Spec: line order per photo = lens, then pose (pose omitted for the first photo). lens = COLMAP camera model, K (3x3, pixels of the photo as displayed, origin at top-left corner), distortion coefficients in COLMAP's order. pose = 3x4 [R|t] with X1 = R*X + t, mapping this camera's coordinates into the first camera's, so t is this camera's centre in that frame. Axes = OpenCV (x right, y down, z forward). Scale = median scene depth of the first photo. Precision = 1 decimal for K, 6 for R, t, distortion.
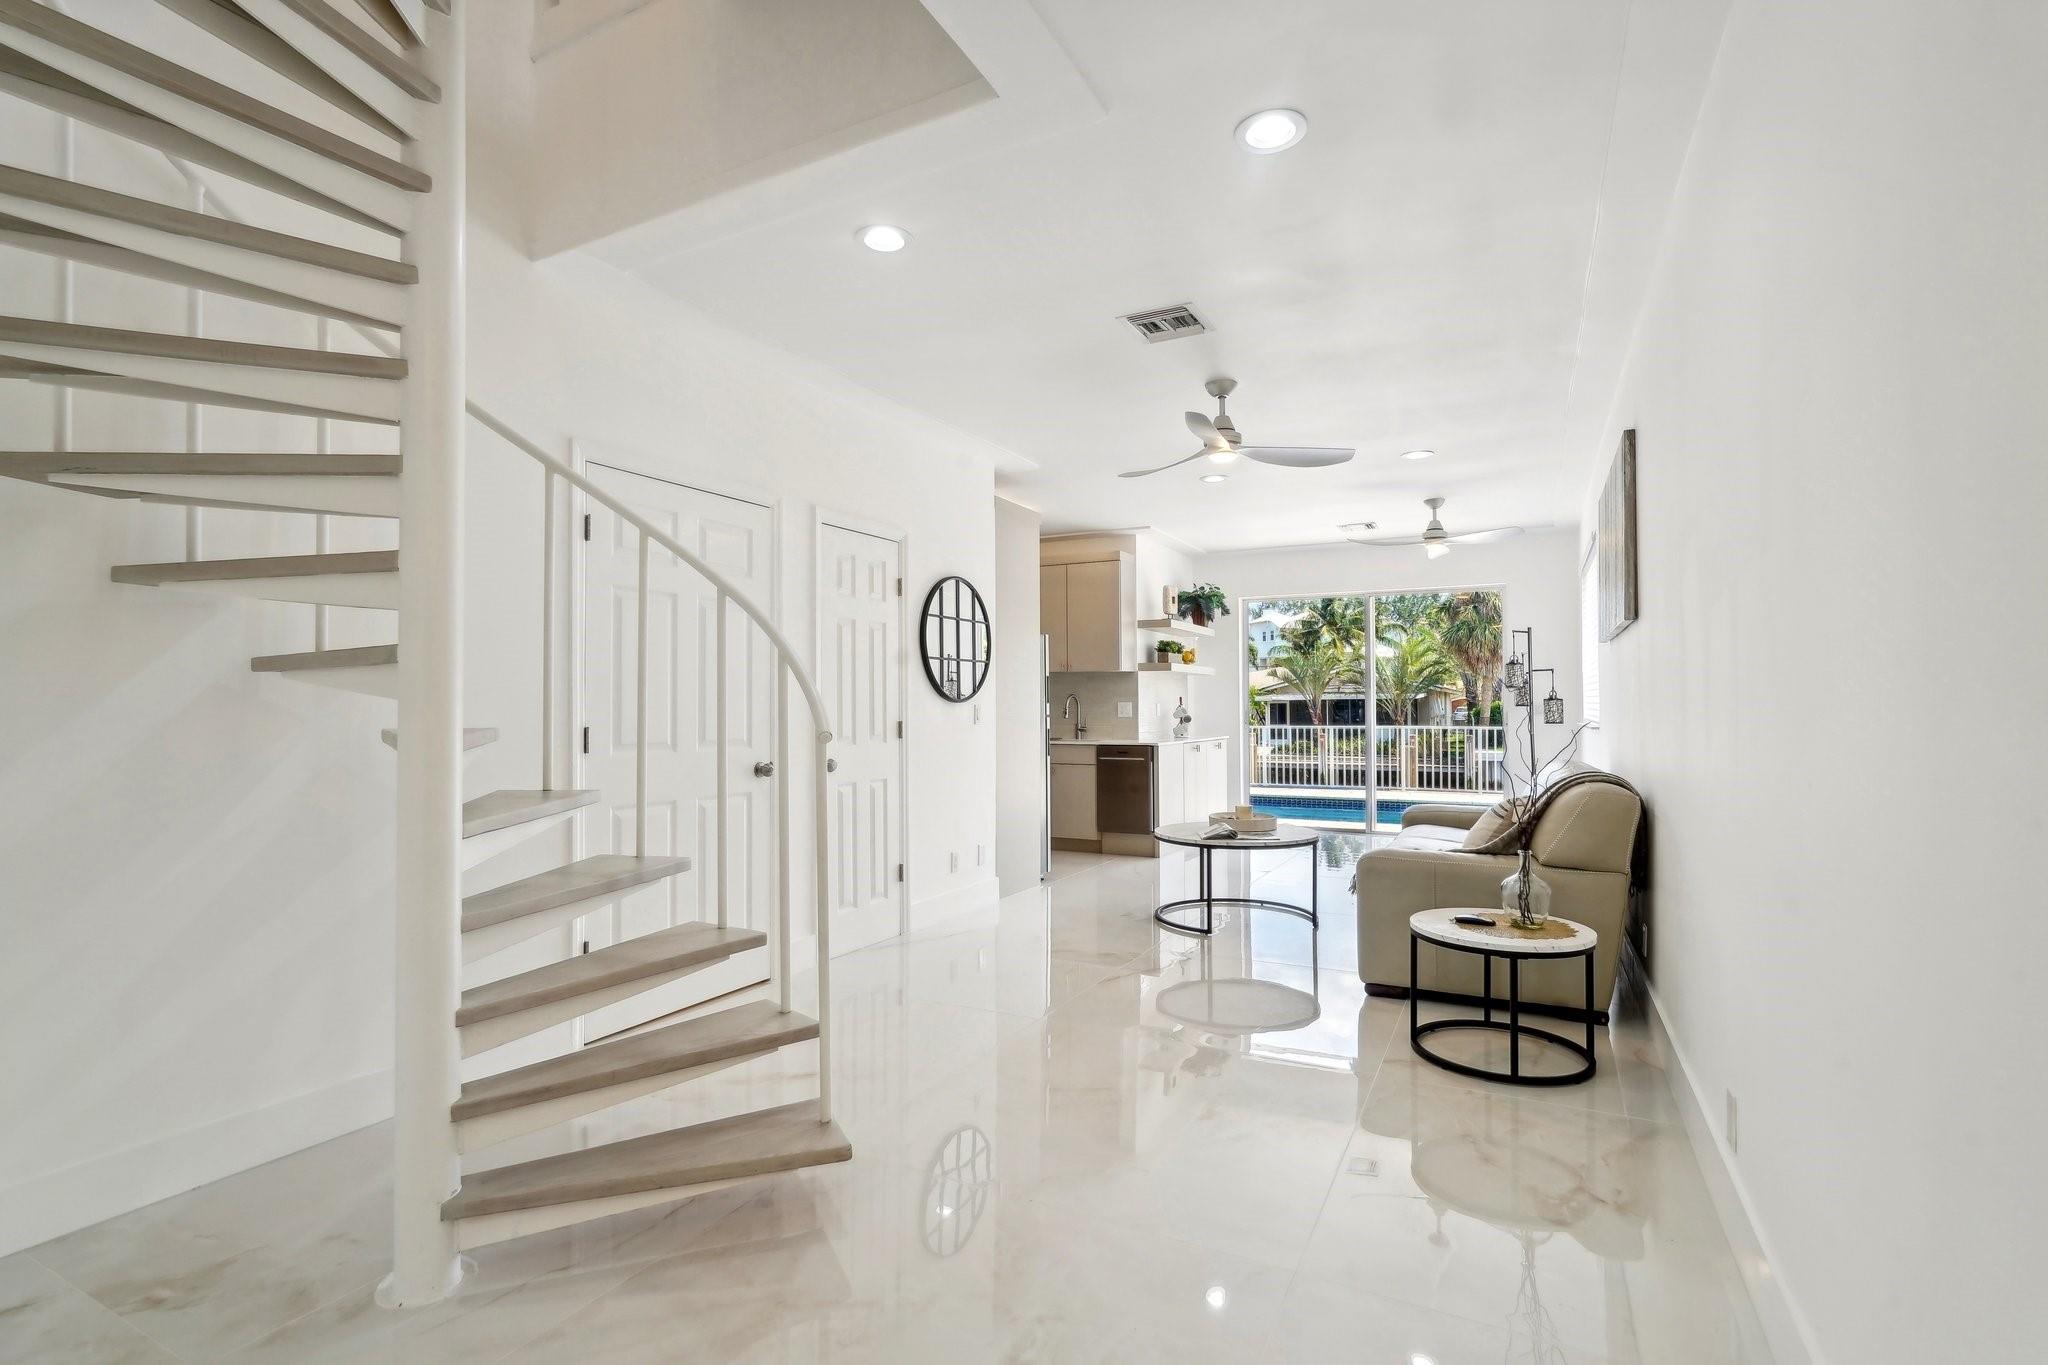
lens RADIAL K [[979.4, 0, 1021.5], [0, 979.4, 685.5], [0, 0, 1]] dist [-0.005423, 0.001261]
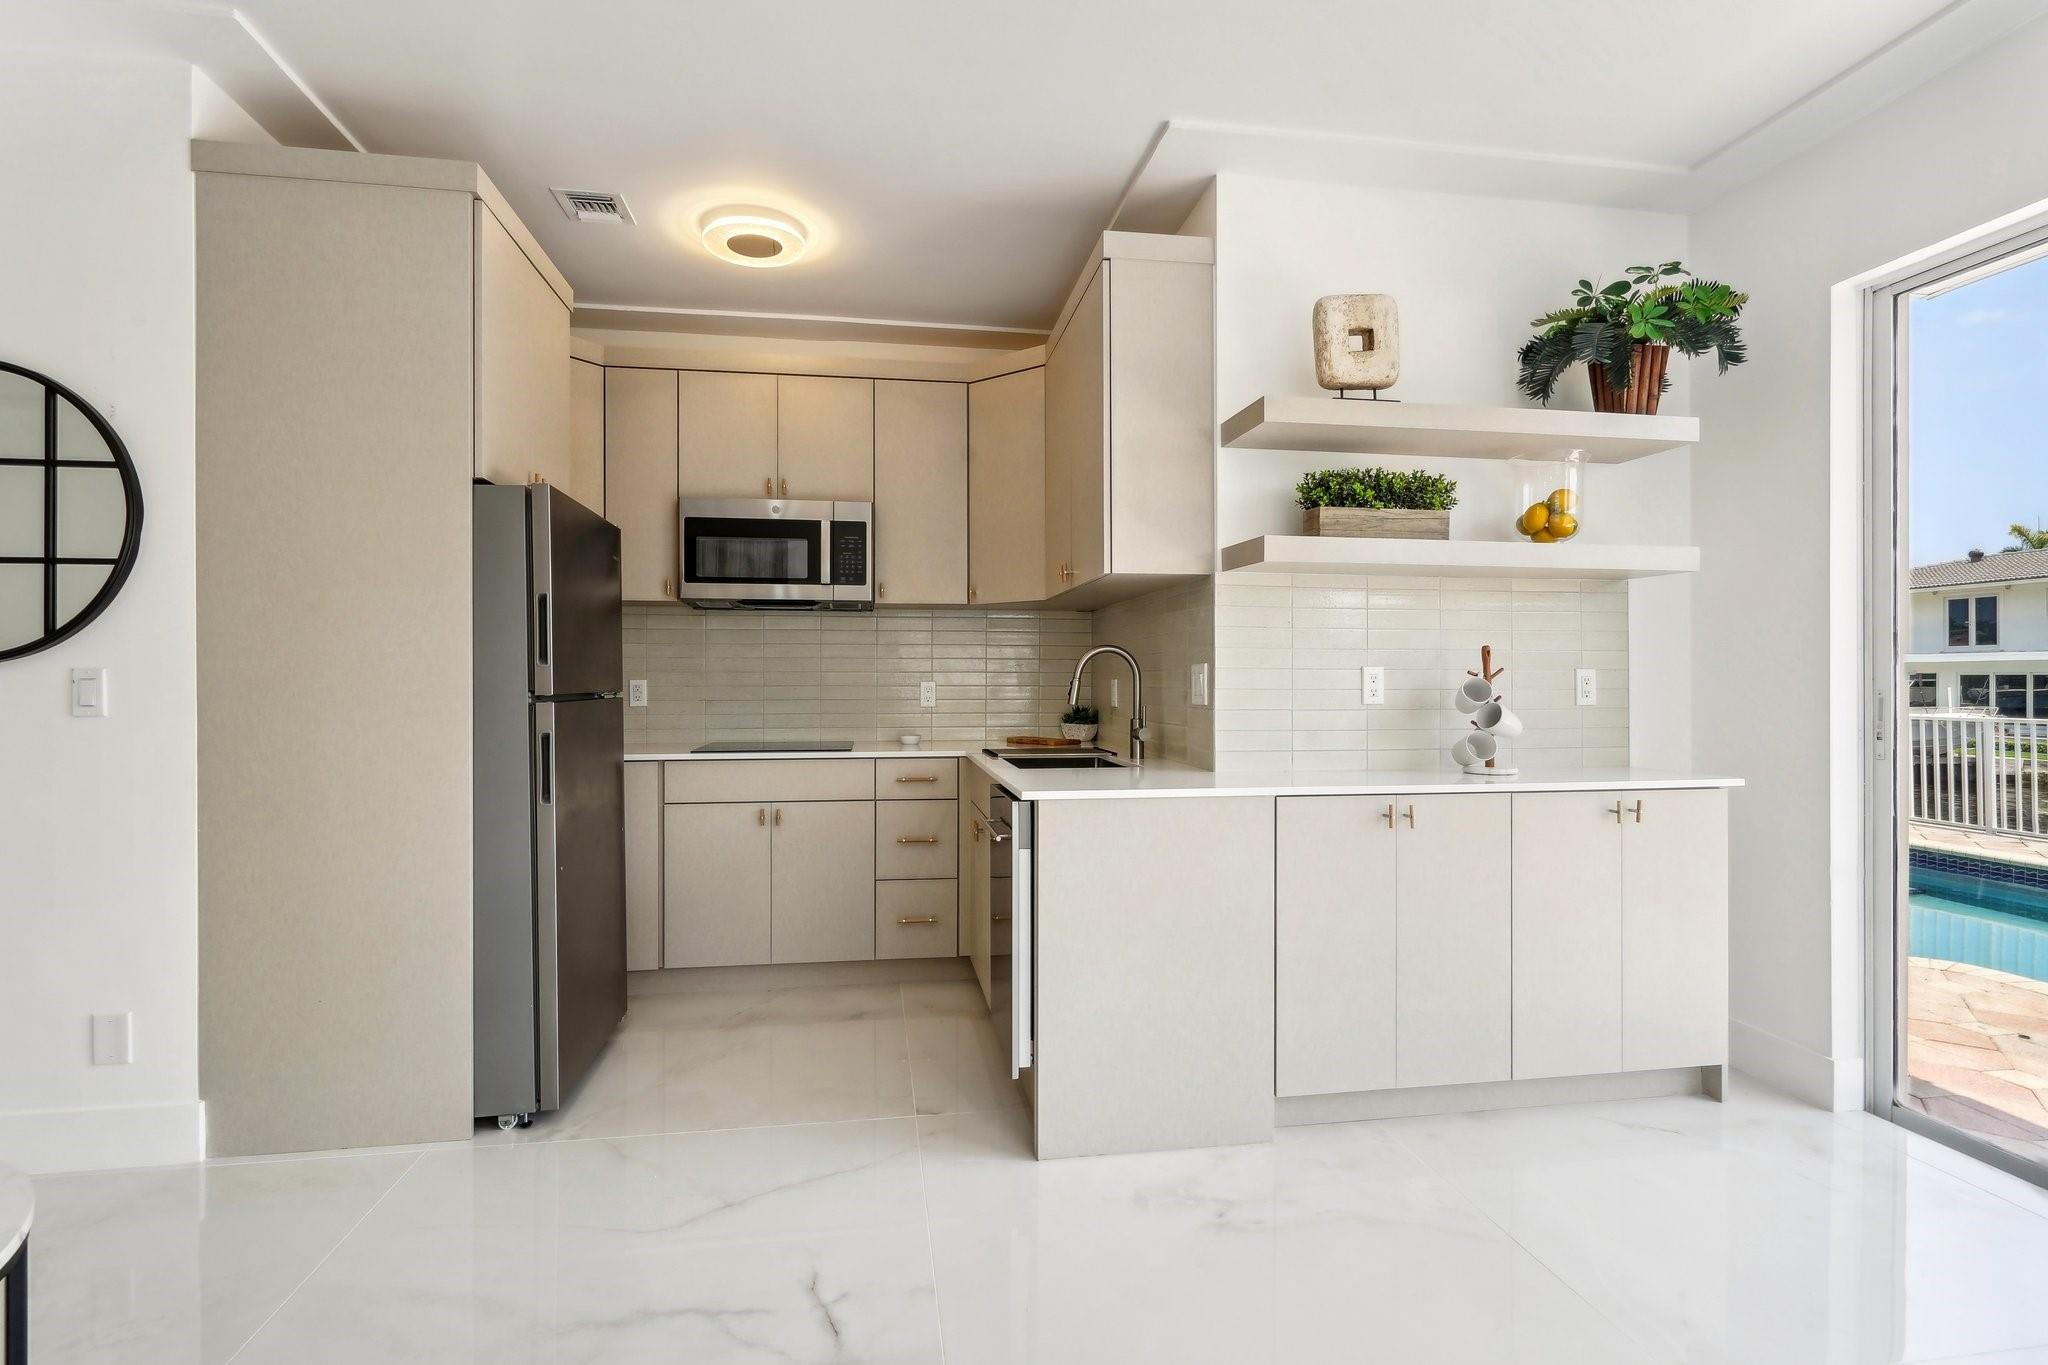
lens RADIAL K [[979.4, 0, 1044.7], [0, 979.4, 684.2], [0, 0, 1]] dist [-0.005423, 0.001261]
pose [[0.598579, 0.007363, -0.801030, 0.529546], [0.014472, 0.999695, 0.020003, 0.024395], [0.800933, -0.023566, 0.598290, 1.107364]]
